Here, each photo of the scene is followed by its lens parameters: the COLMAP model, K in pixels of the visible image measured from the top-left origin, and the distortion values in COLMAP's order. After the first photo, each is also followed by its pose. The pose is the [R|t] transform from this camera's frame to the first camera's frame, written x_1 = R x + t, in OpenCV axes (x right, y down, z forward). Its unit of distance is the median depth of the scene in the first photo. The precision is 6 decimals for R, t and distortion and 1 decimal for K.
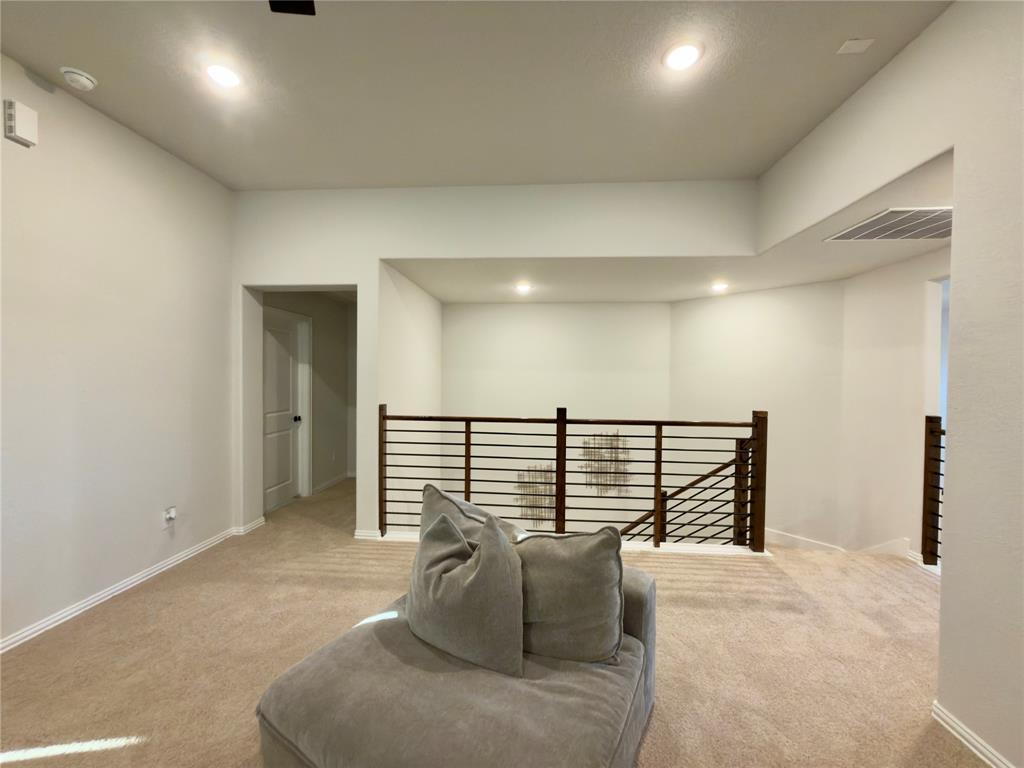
lens RADIAL K [[406.2, 0, 514.5], [0, 406.2, 381.4], [0, 0, 1]] dist [0.001817, -0.000294]
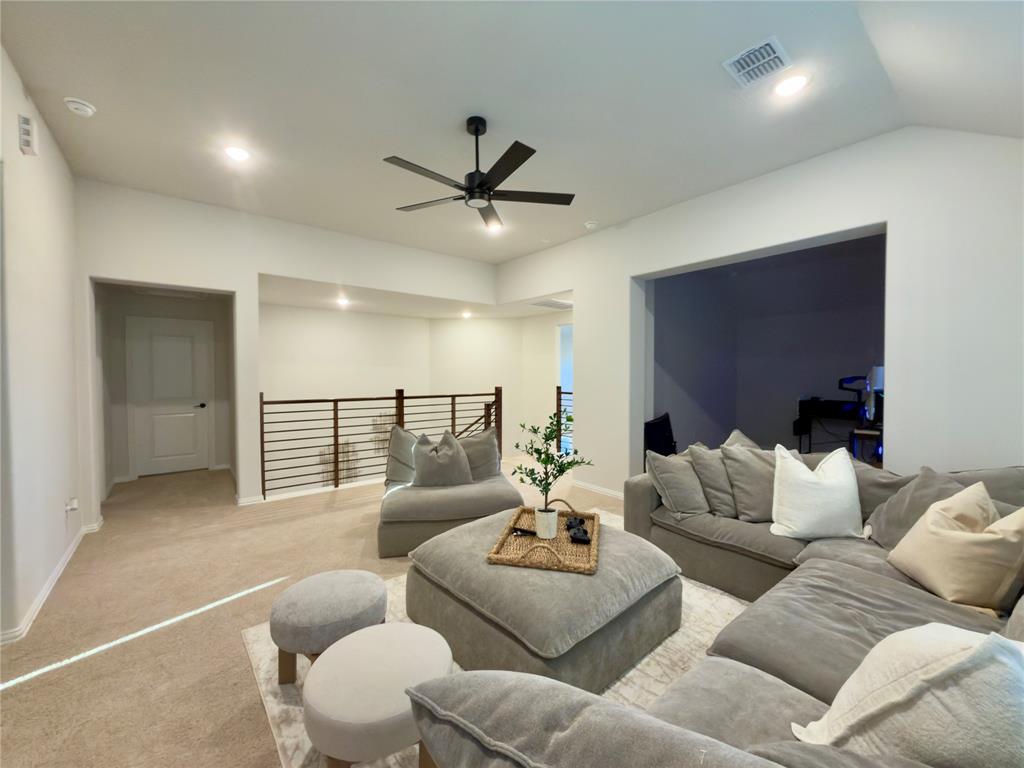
lens RADIAL K [[406.2, 0, 507.0], [0, 406.2, 381.5], [0, 0, 1]] dist [0.001817, -0.000294]
pose [[0.734184, -0.023469, 0.678545, -0.621240], [0.013403, 0.999709, 0.020076, 0.009777], [-0.678819, -0.005645, 0.734284, -0.406262]]
